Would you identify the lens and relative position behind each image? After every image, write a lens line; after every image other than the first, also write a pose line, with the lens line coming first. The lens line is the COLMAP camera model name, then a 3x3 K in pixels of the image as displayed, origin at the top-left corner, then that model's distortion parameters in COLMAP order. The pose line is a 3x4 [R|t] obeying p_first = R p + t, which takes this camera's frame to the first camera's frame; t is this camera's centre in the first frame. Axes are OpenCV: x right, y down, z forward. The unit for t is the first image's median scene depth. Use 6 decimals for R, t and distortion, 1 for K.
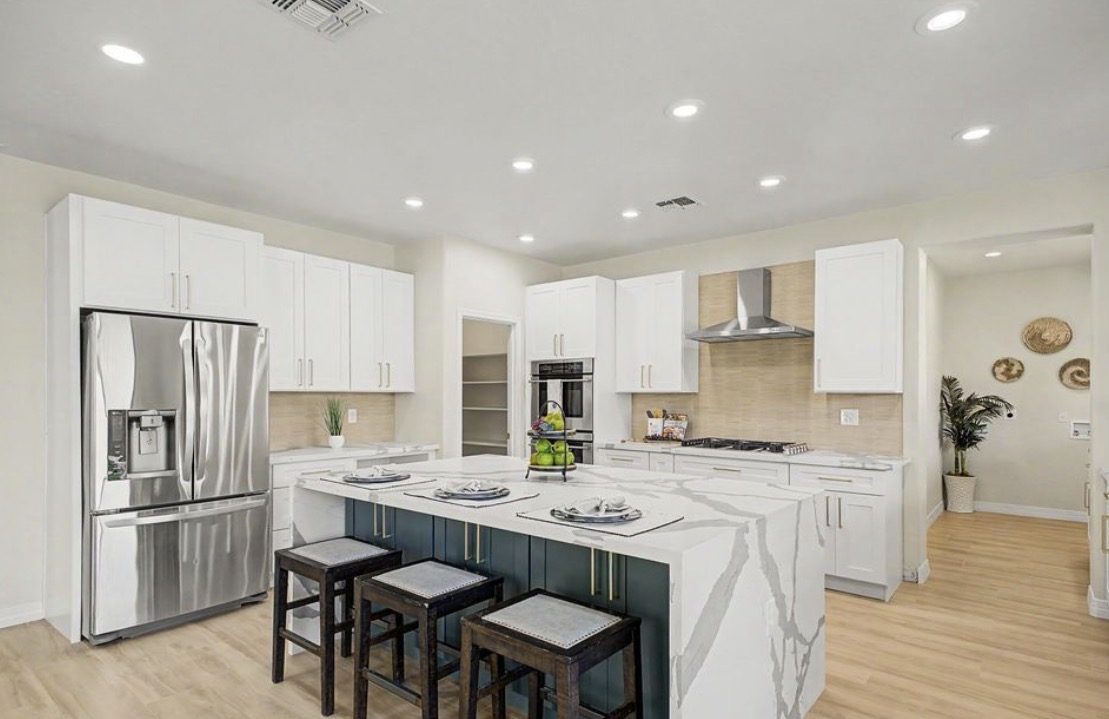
lens RADIAL K [[582.3, 0, 553.6], [0, 582.3, 389.8], [0, 0, 1]] dist [0.021044, -0.000046]
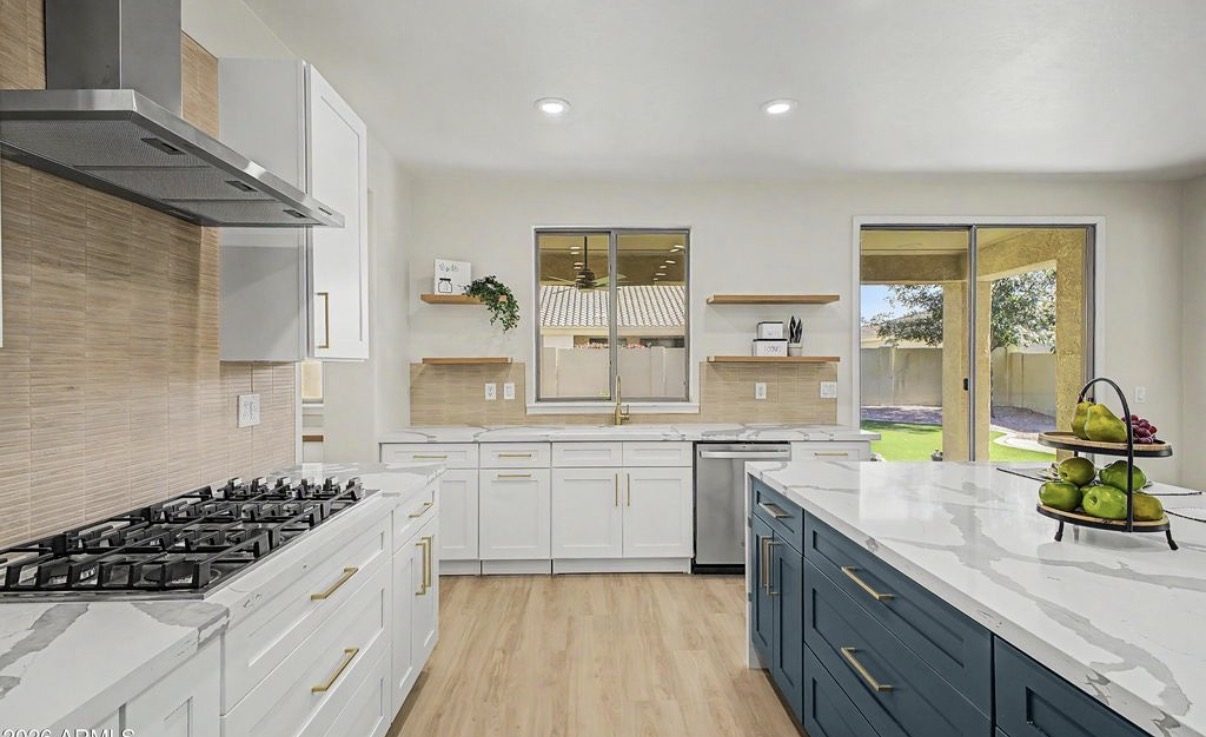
lens RADIAL K [[558.2, 0, 603.0], [0, 558.2, 368.5], [0, 0, 1]] dist [-0.000783, -0.000614]
pose [[-0.655225, -0.006911, 0.755402, -0.041065], [-0.006023, 0.999974, 0.003925, 0.006476], [-0.755410, -0.001978, -0.655250, 0.926268]]
